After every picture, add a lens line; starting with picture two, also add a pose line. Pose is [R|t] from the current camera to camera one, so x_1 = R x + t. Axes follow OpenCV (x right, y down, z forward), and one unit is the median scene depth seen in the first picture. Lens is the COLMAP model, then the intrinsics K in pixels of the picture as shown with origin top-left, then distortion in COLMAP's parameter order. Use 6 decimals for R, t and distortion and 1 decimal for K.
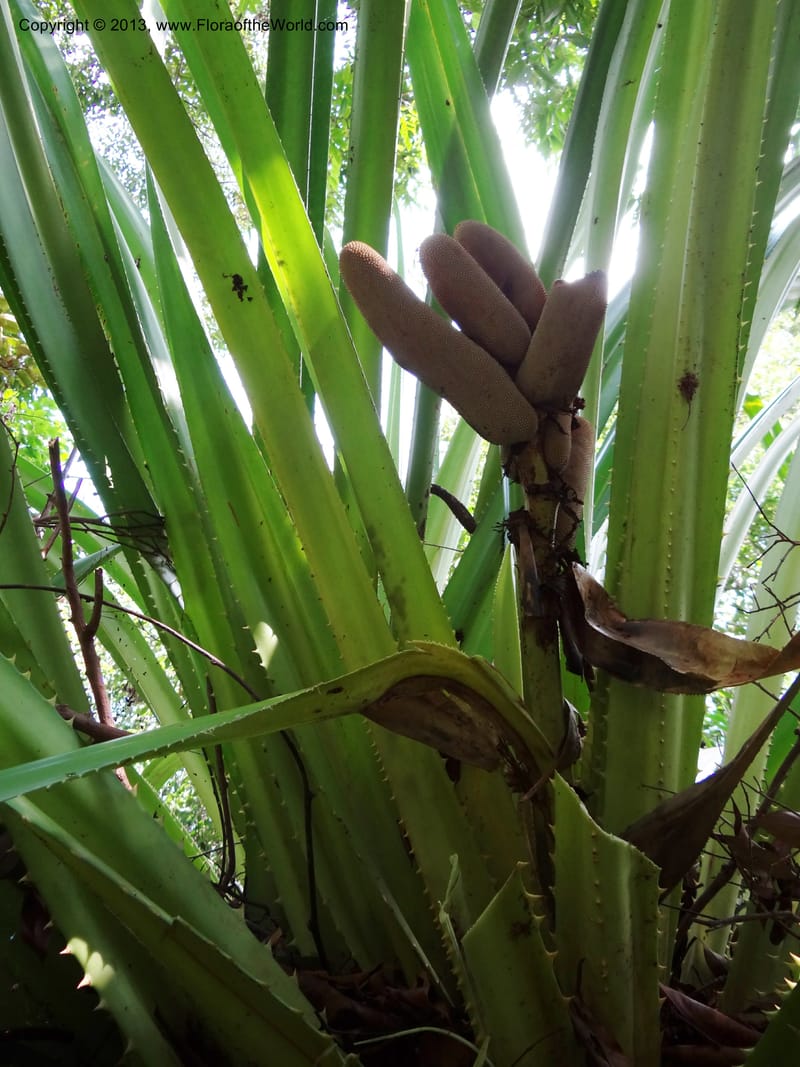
lens RADIAL K [[855.3, 0, 400.0], [0, 855.3, 533.5], [0, 0, 1]] dist [-0.003292, 0.000303]
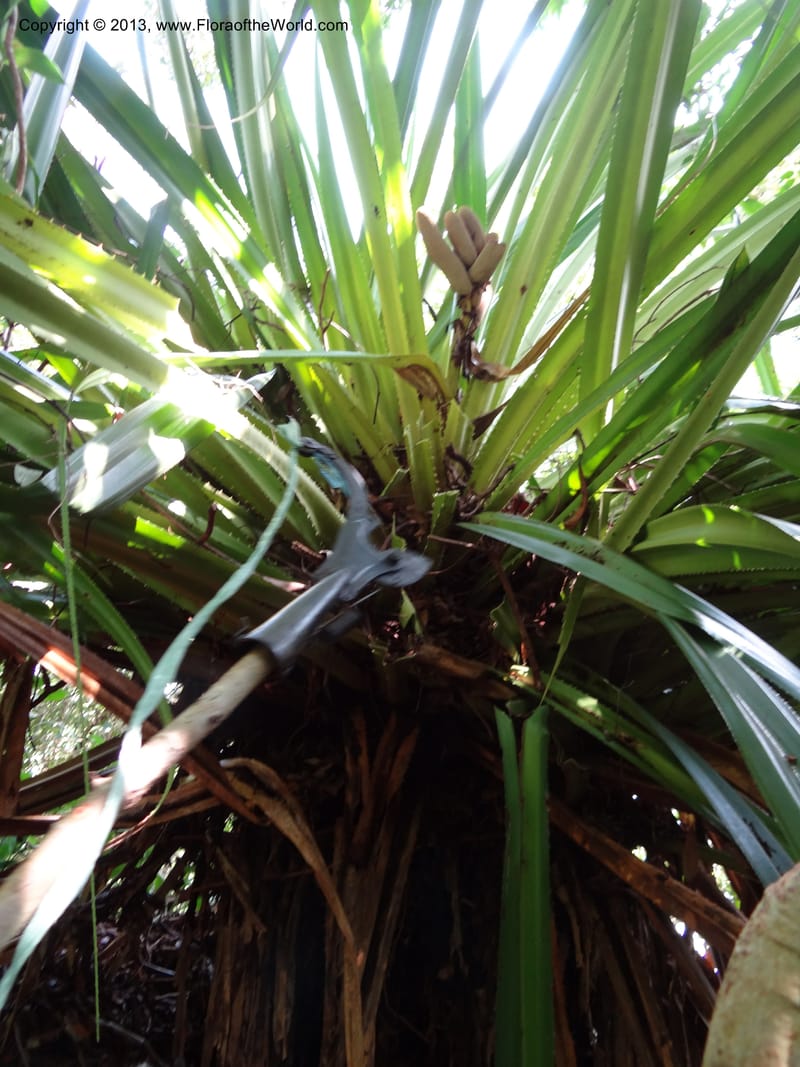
lens RADIAL K [[857.2, 0, 400.0], [0, 857.2, 533.5], [0, 0, 1]] dist [0.005258, 0.000984]
pose [[0.972842, 0.180625, 0.144751, -0.351076], [-0.211578, 0.947537, 0.239602, 0.007509], [-0.093878, -0.263721, 0.960020, -2.008236]]
